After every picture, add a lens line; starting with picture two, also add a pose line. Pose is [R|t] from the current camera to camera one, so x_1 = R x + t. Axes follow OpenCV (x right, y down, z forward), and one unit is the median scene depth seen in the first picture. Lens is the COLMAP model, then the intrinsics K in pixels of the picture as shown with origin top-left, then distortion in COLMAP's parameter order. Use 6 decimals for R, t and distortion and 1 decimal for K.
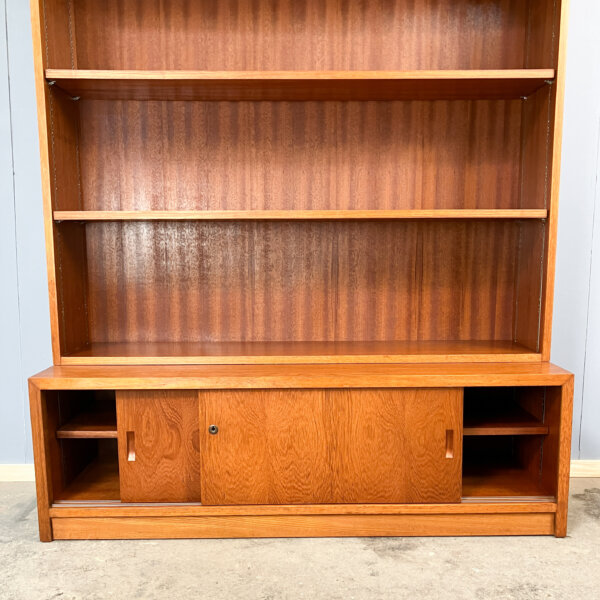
lens RADIAL K [[677.0, 0, 301.6], [0, 677.0, 336.8], [0, 0, 1]] dist [0.129025, -0.381602]
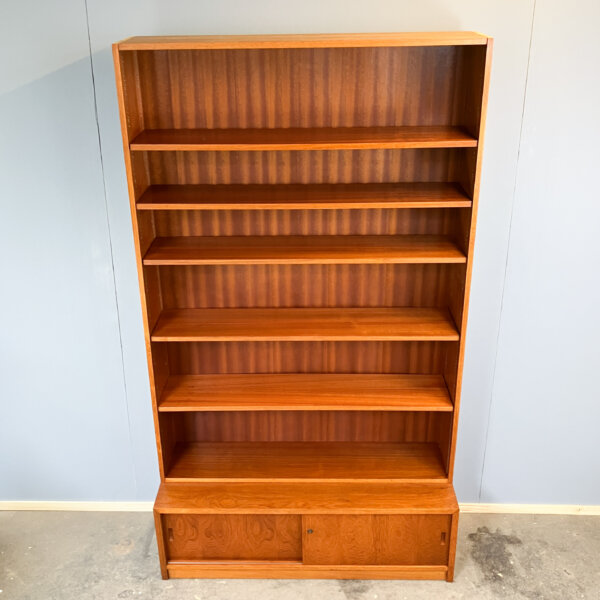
lens RADIAL K [[682.2, 0, 285.9], [0, 682.2, 261.3], [0, 0, 1]] dist [0.062709, -0.161105]
pose [[0.999187, -0.000295, -0.040302, 0.021087], [0.010143, 0.969628, 0.244373, -0.934183], [0.039006, -0.244583, 0.968843, -0.534936]]
